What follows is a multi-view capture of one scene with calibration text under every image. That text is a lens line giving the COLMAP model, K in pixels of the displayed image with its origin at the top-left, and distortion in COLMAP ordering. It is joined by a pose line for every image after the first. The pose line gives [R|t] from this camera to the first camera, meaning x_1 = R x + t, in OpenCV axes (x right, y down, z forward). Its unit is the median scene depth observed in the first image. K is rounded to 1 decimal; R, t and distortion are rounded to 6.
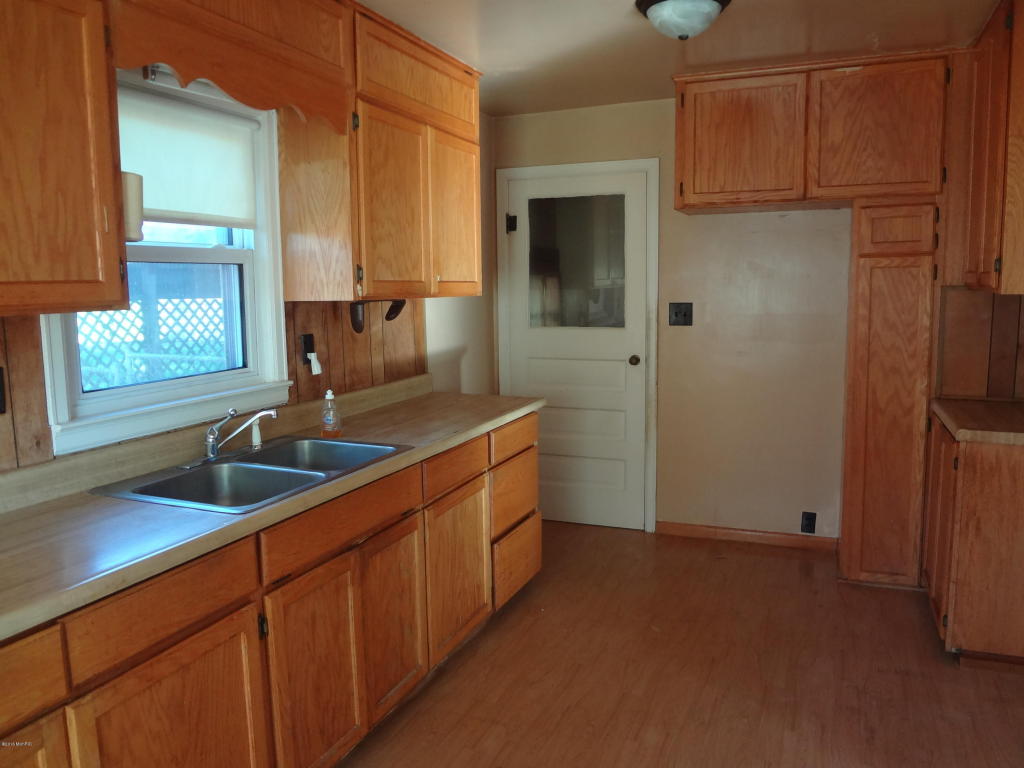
lens RADIAL K [[779.5, 0, 512.0], [0, 779.5, 384.0], [0, 0, 1]] dist [-0.065692, 0.053270]
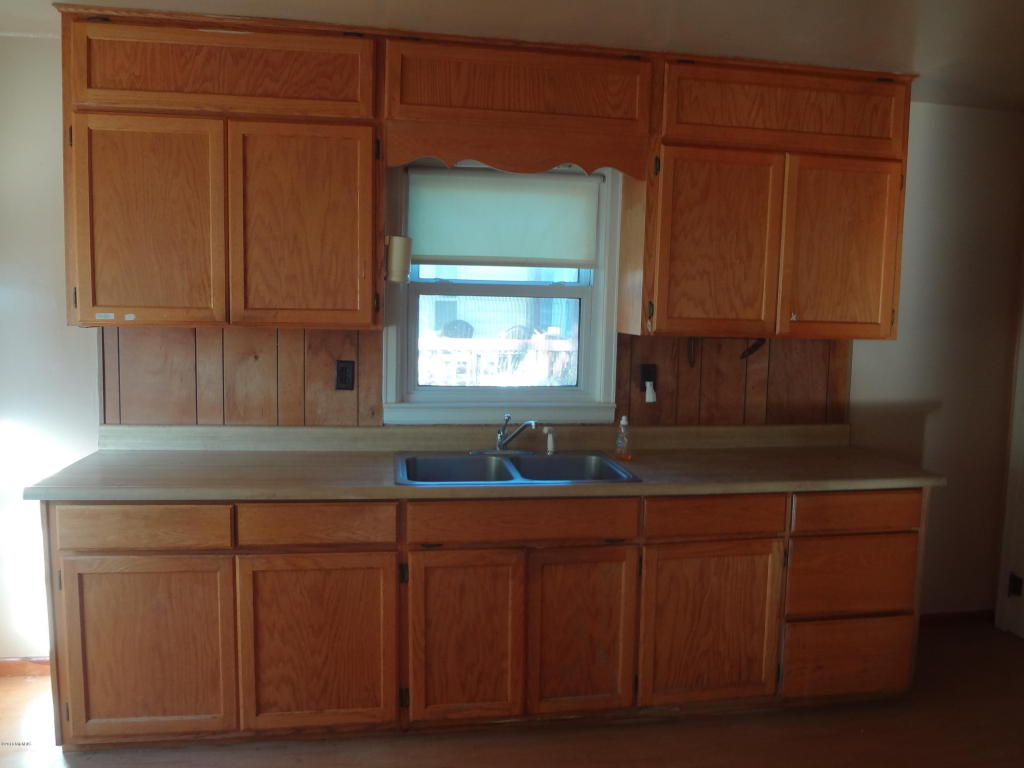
lens RADIAL K [[779.5, 0, 512.0], [0, 779.5, 384.0], [0, 0, 1]] dist [-0.065692, 0.053270]
pose [[0.513126, 0.110388, -0.851185, 0.634452], [-0.138071, 0.989396, 0.045078, -0.066914], [0.847135, 0.094393, 0.522926, 0.313390]]
